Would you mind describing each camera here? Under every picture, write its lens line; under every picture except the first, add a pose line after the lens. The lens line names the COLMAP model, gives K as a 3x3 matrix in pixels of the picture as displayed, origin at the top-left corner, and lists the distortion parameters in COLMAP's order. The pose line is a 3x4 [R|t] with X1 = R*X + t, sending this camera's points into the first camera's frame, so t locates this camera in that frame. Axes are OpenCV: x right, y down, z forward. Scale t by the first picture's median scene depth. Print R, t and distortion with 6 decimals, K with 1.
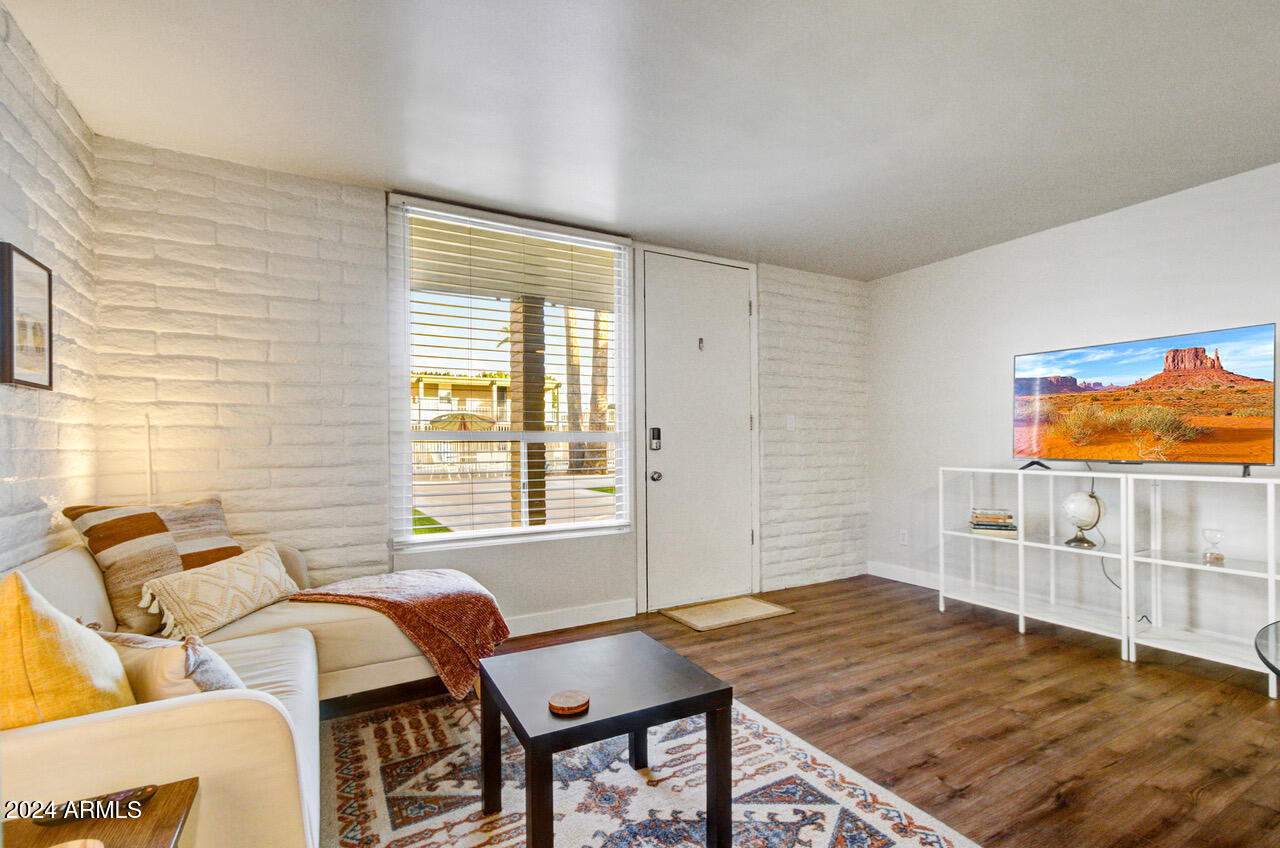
lens RADIAL K [[586.7, 0, 645.7], [0, 586.7, 444.1], [0, 0, 1]] dist [0.000802, 0.000516]
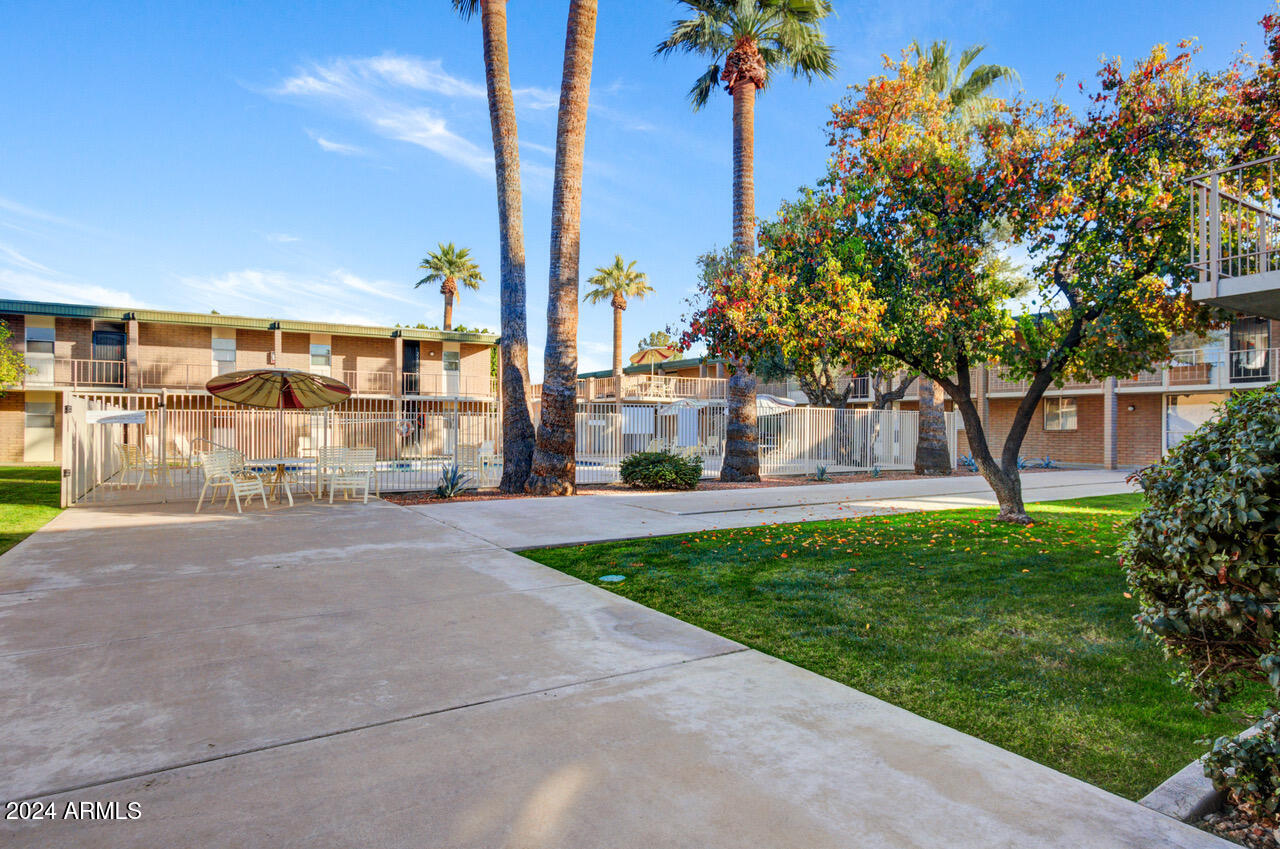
lens RADIAL K [[700.0, 0, 640.0], [0, 700.0, 424.5], [0, 0, 1]] dist [-0.001067, -0.000116]
pose [[0.999149, 0.011628, 0.039569, -0.019094], [-0.011548, 0.999931, -0.002246, -0.005533], [-0.039592, 0.001787, 0.999214, 0.211247]]
